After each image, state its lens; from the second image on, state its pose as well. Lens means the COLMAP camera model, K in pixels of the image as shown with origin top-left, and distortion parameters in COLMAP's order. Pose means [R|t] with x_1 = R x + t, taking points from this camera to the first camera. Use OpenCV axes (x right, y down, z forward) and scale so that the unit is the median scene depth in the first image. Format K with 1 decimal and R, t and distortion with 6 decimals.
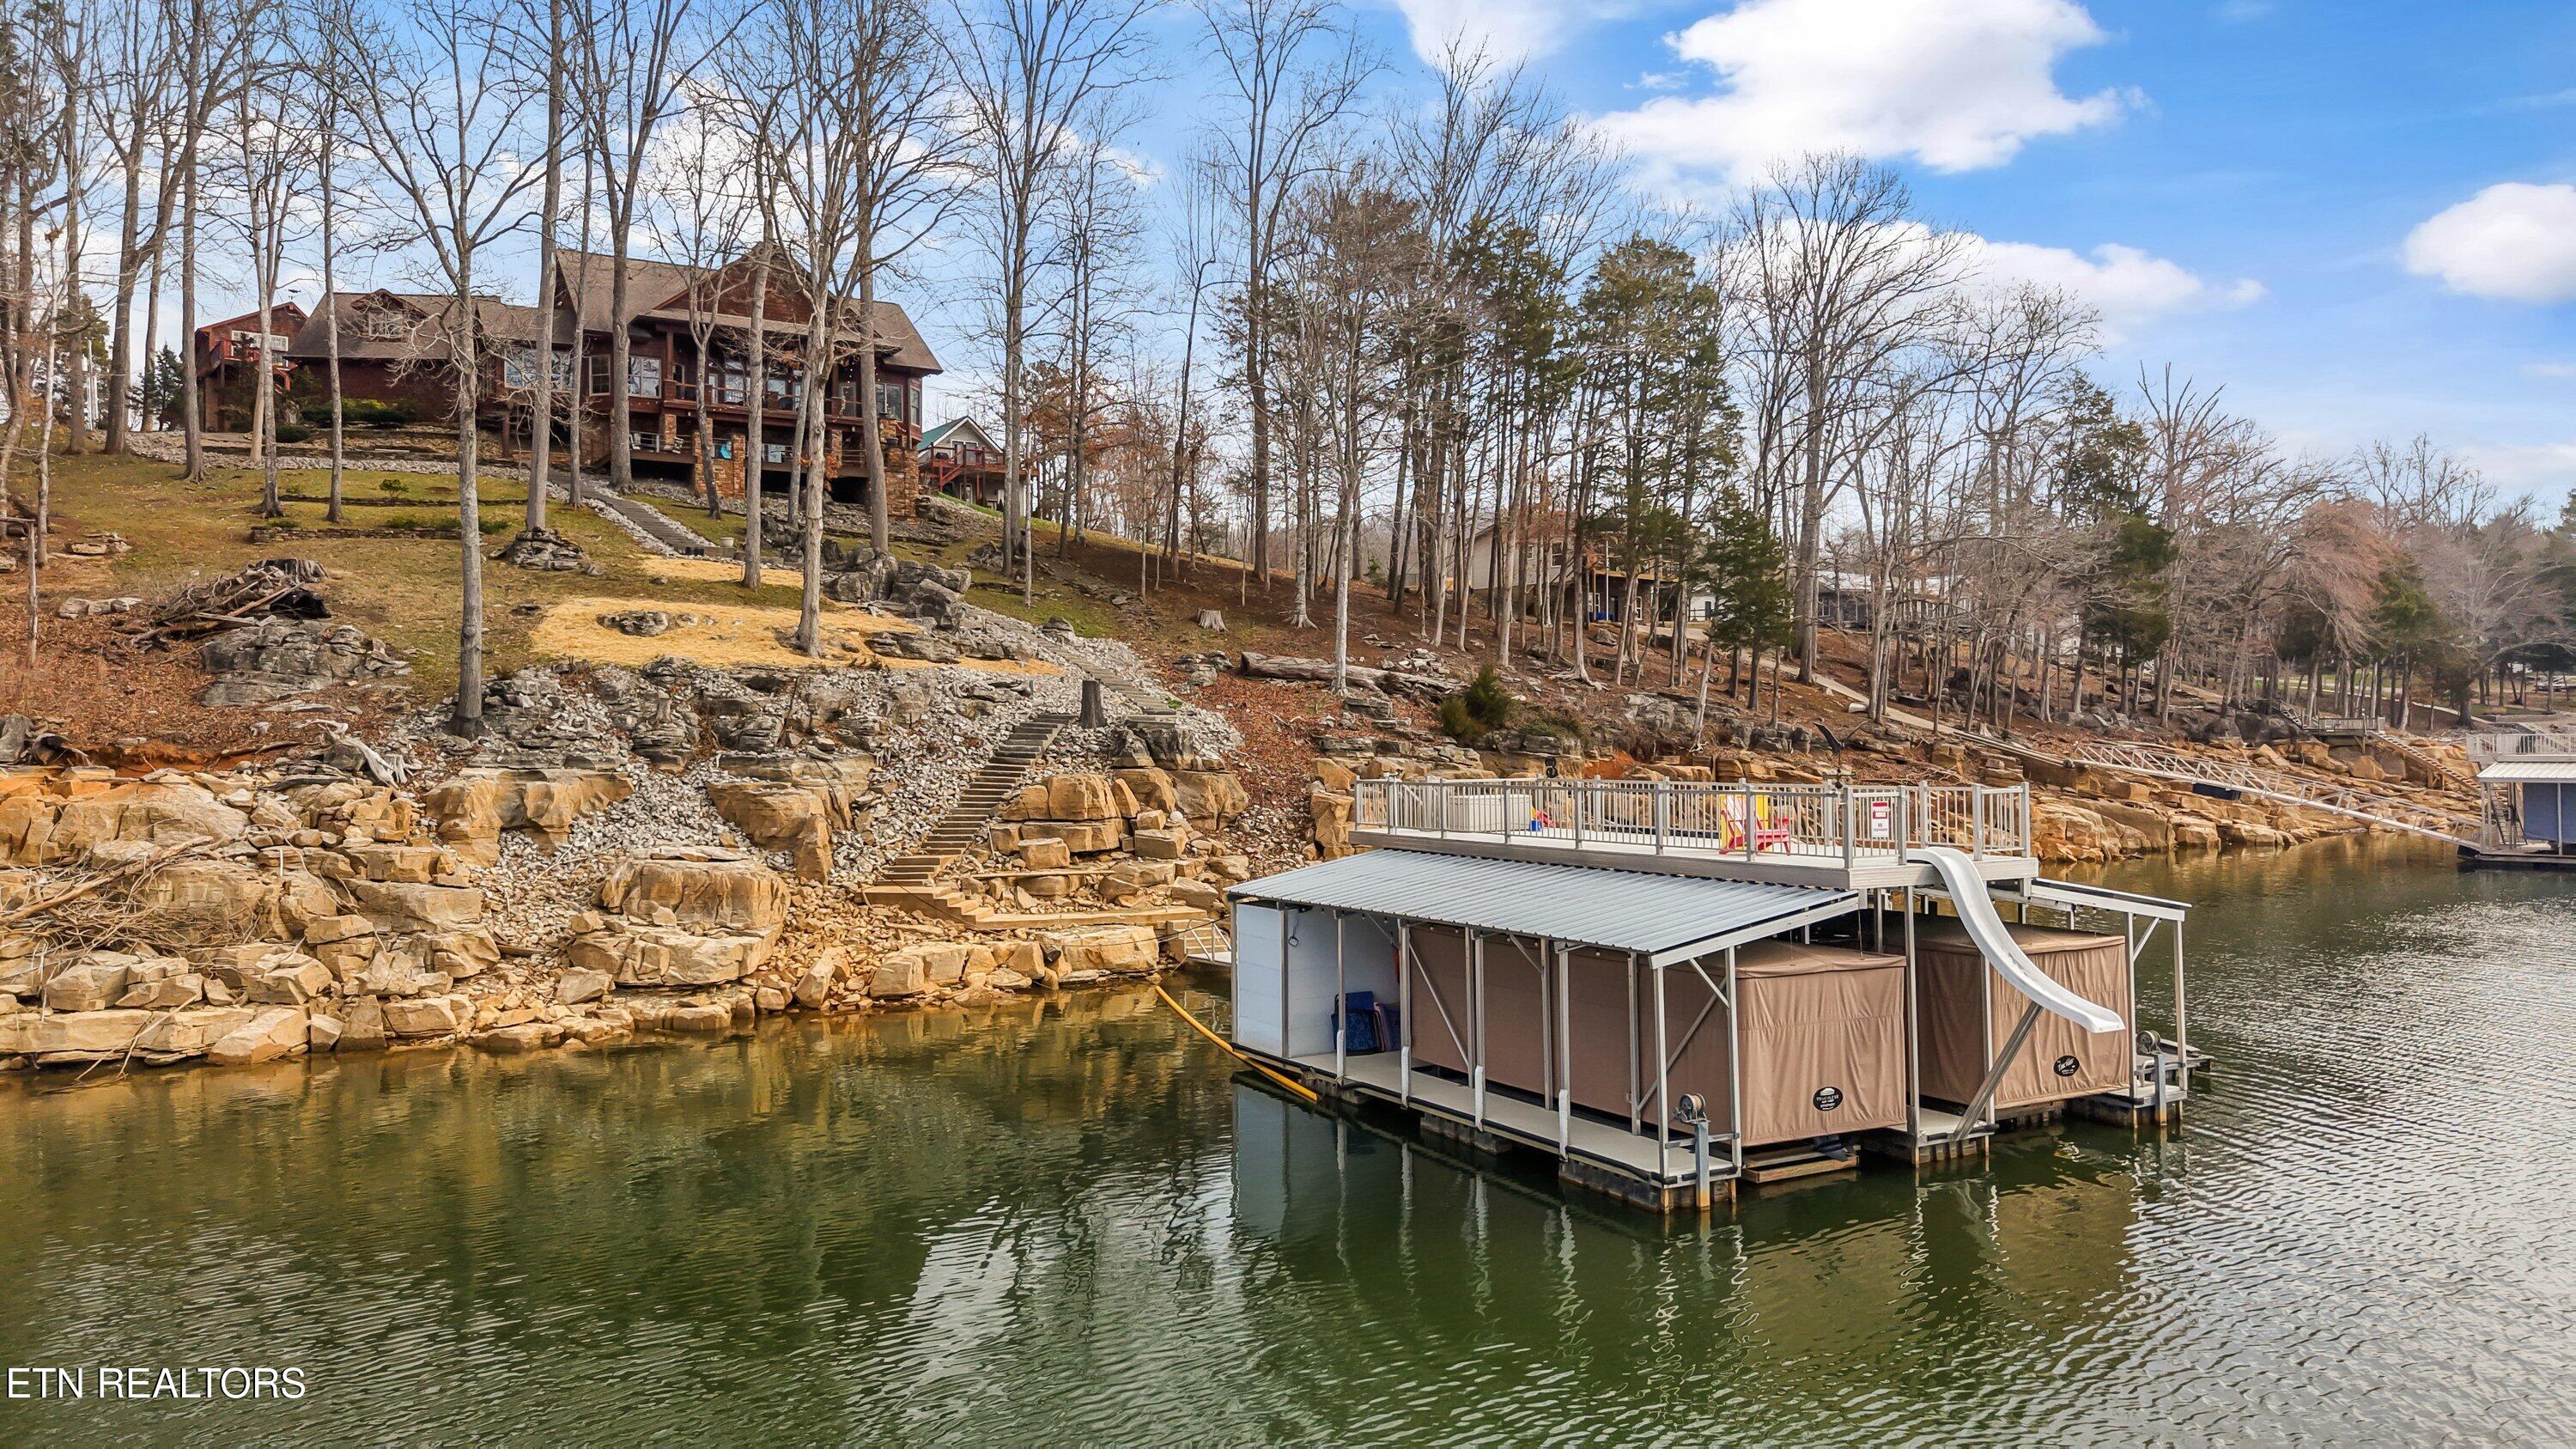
lens RADIAL K [[1671.6, 0, 1288.0], [0, 1671.6, 724.5], [0, 0, 1]] dist [0.018371, -0.001574]
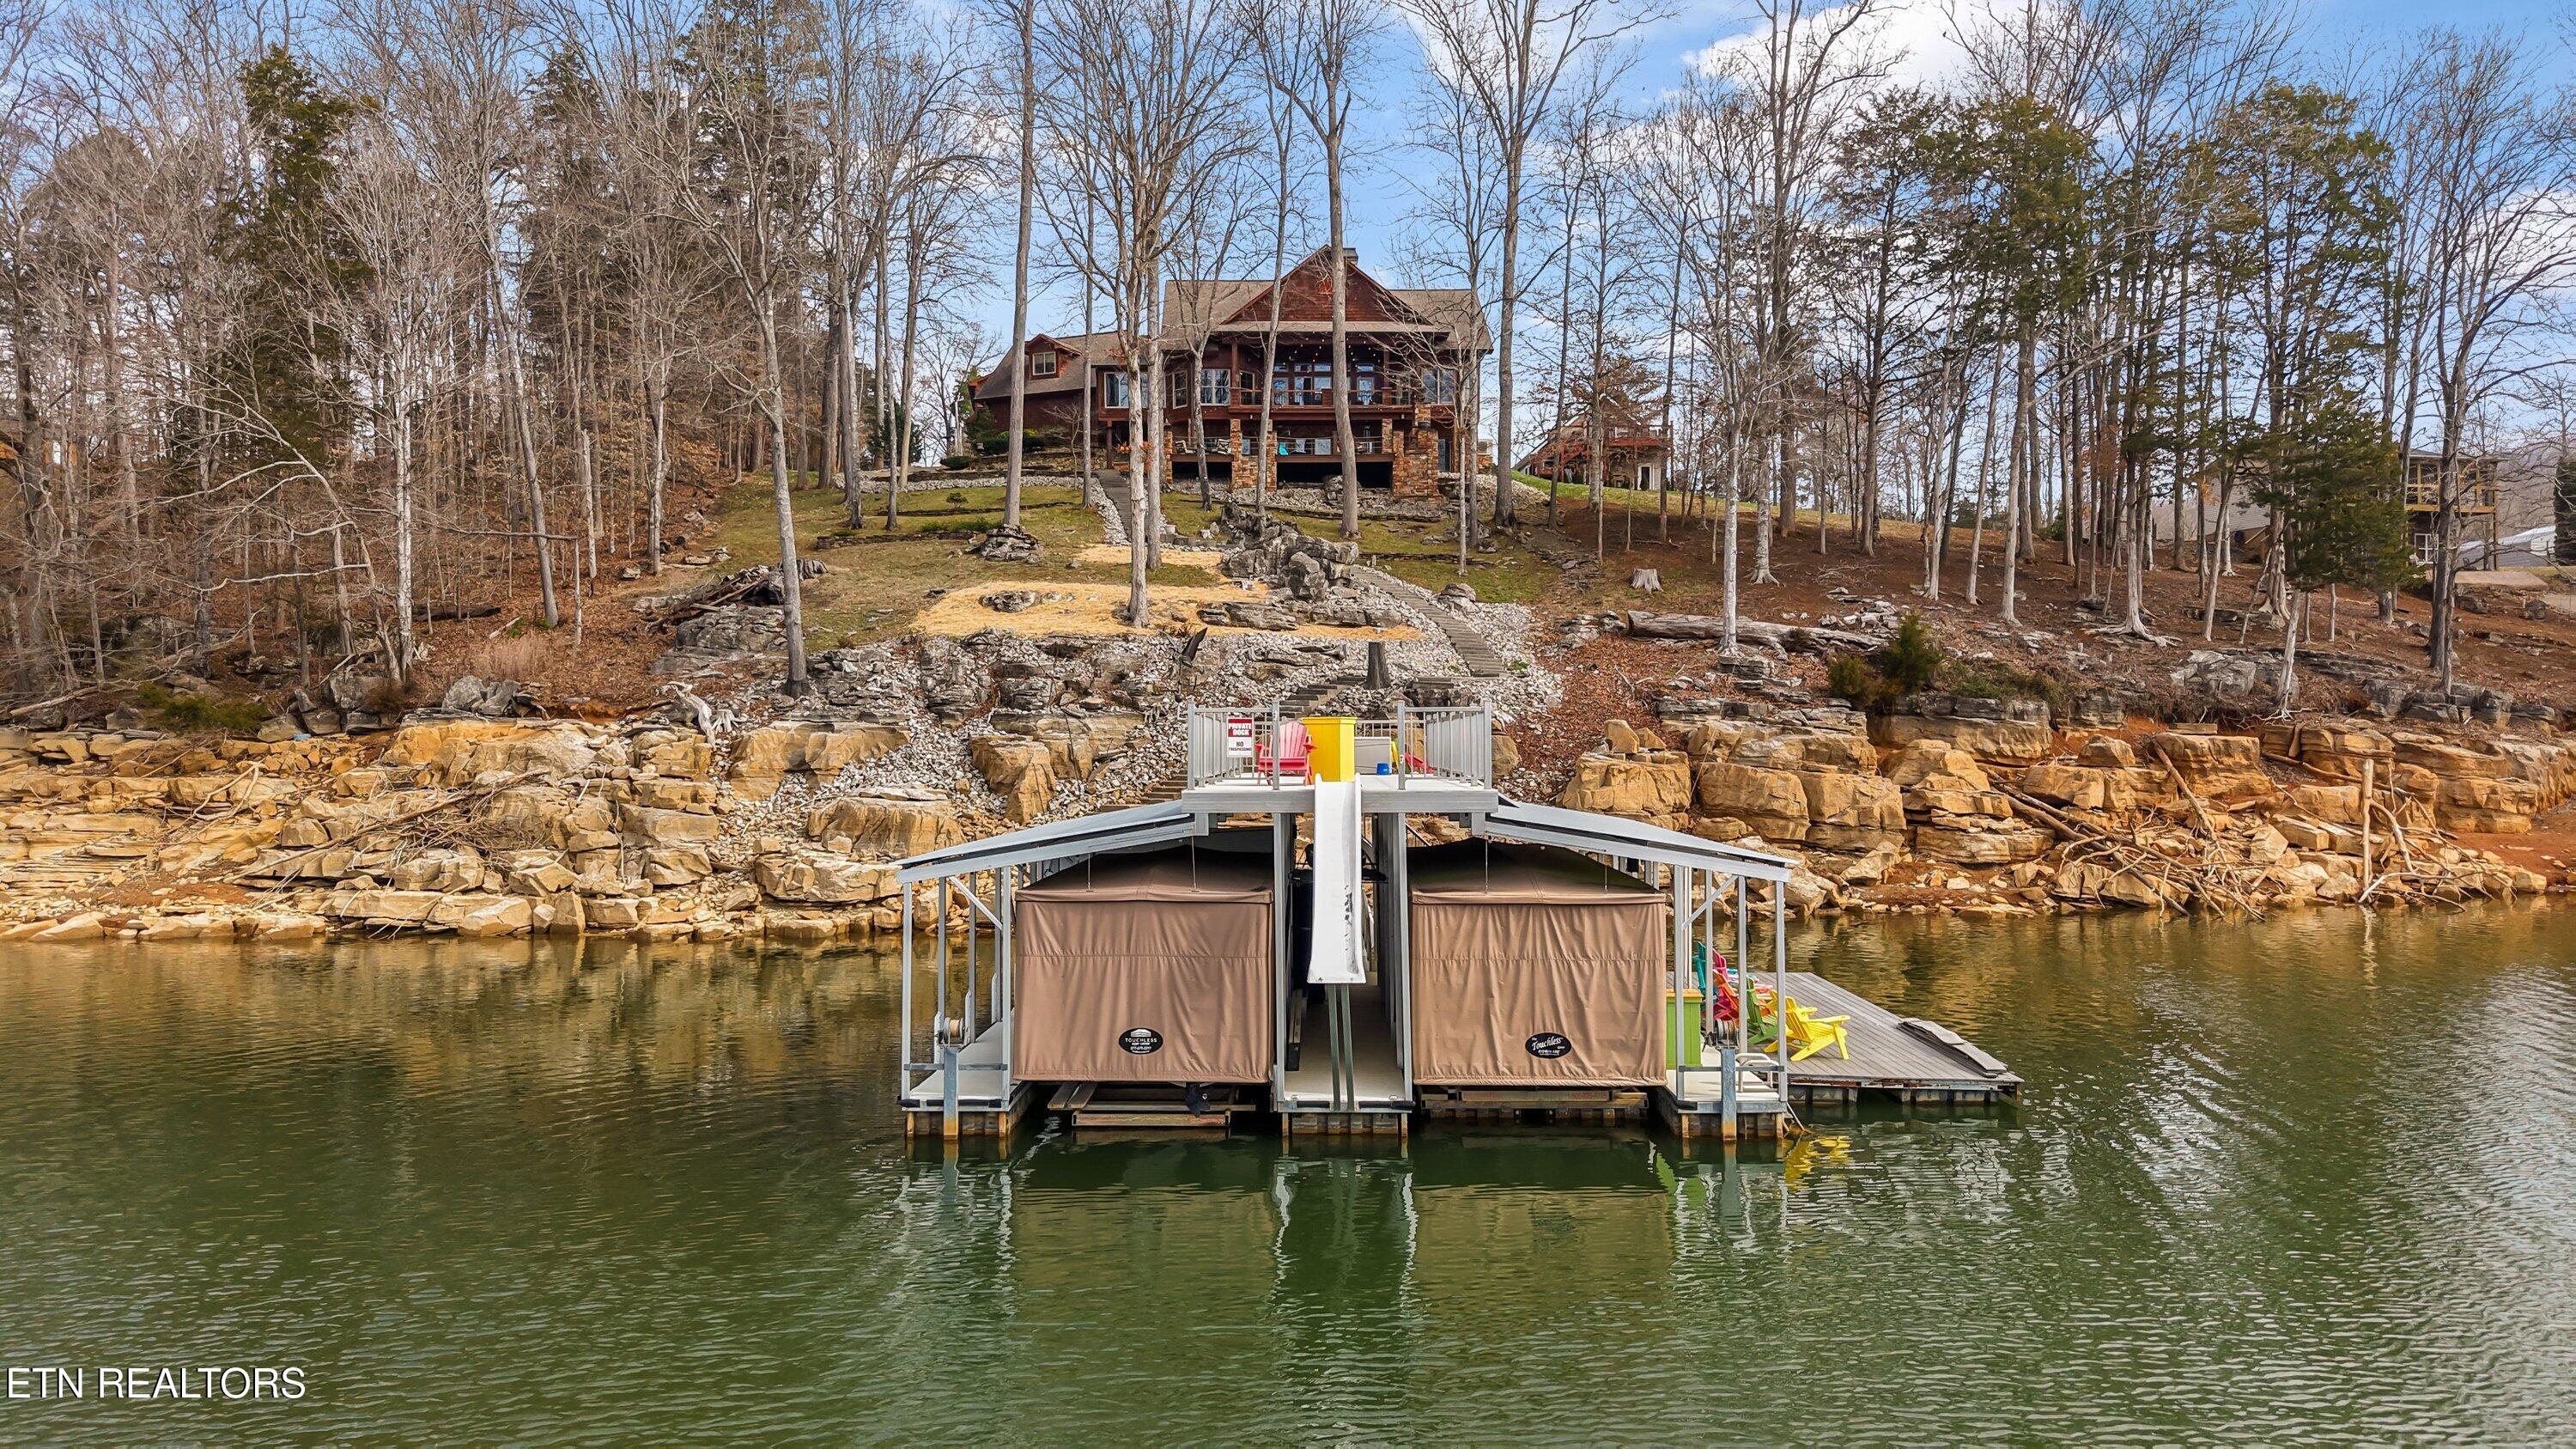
lens RADIAL K [[1664.8, 0, 1288.0], [0, 1664.8, 724.5], [0, 0, 1]] dist [0.159958, -0.299864]
pose [[0.863825, -0.000969, -0.503791, 0.379586], [0.003436, 0.999986, 0.003968, 0.021349], [0.503780, -0.005158, 0.863817, 0.113654]]
